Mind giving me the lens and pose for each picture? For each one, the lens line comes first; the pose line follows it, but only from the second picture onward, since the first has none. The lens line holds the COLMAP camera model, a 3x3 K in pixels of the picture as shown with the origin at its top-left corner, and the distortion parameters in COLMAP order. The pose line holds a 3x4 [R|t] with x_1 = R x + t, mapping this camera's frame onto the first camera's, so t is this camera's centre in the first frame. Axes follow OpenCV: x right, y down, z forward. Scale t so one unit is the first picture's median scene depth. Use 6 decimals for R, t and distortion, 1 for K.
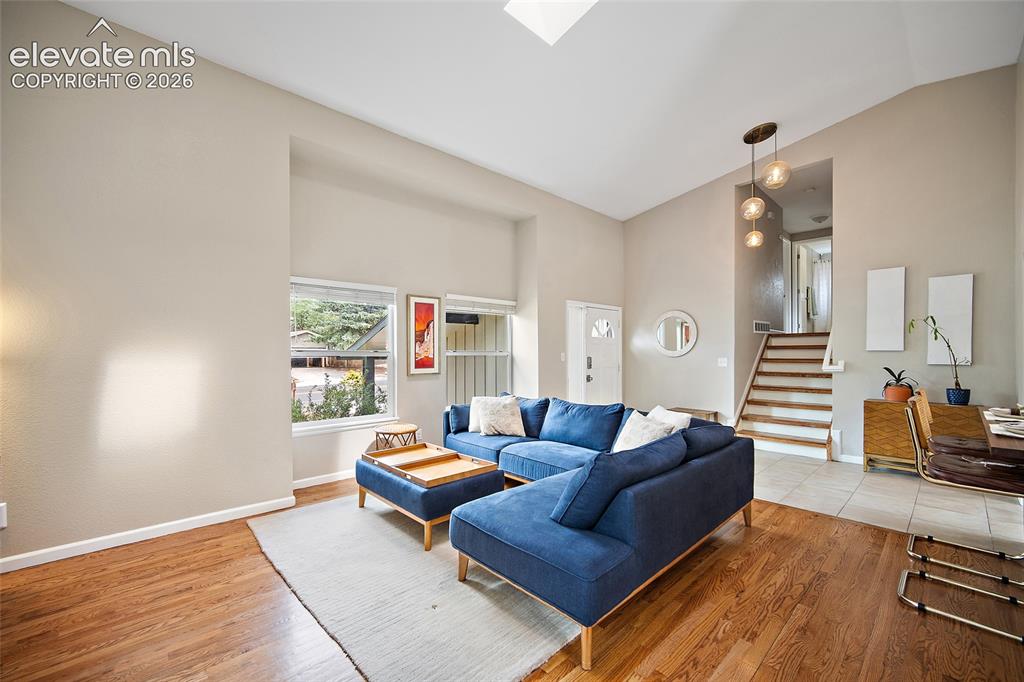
lens RADIAL K [[407.5, 0, 501.1], [0, 407.5, 353.7], [0, 0, 1]] dist [0.000157, 0.000095]
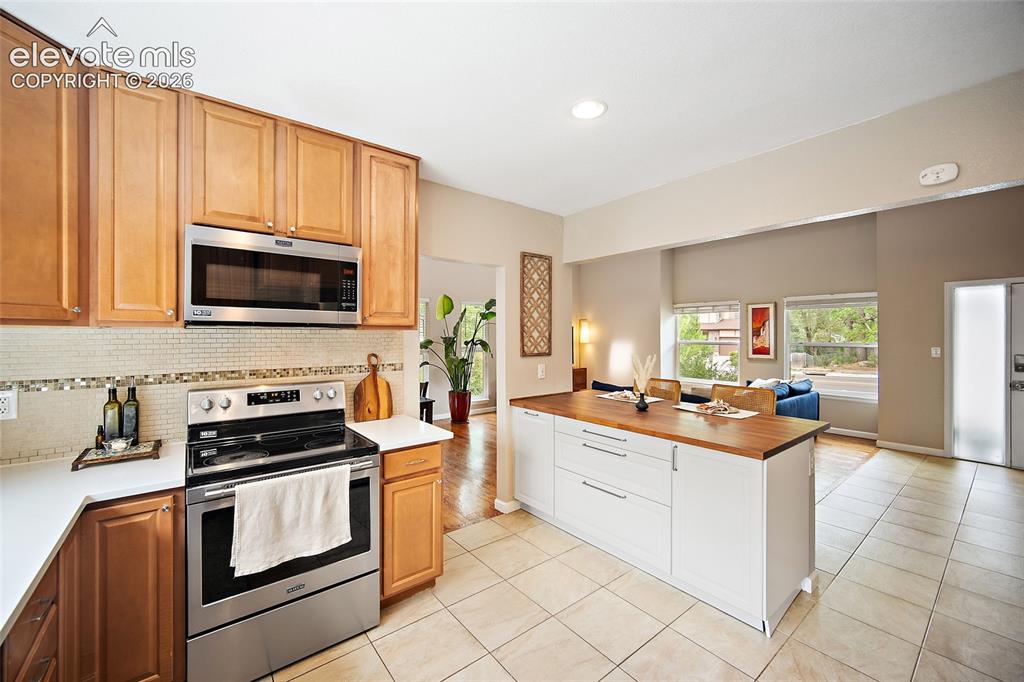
lens RADIAL K [[407.1, 0, 506.7], [0, 407.1, 334.3], [0, 0, 1]] dist [-0.000845, -0.000044]
pose [[-0.057875, 0.002811, -0.998320, 1.266125], [-0.002616, 0.999992, 0.002967, -0.036250], [0.998320, 0.002784, -0.057867, 0.218600]]
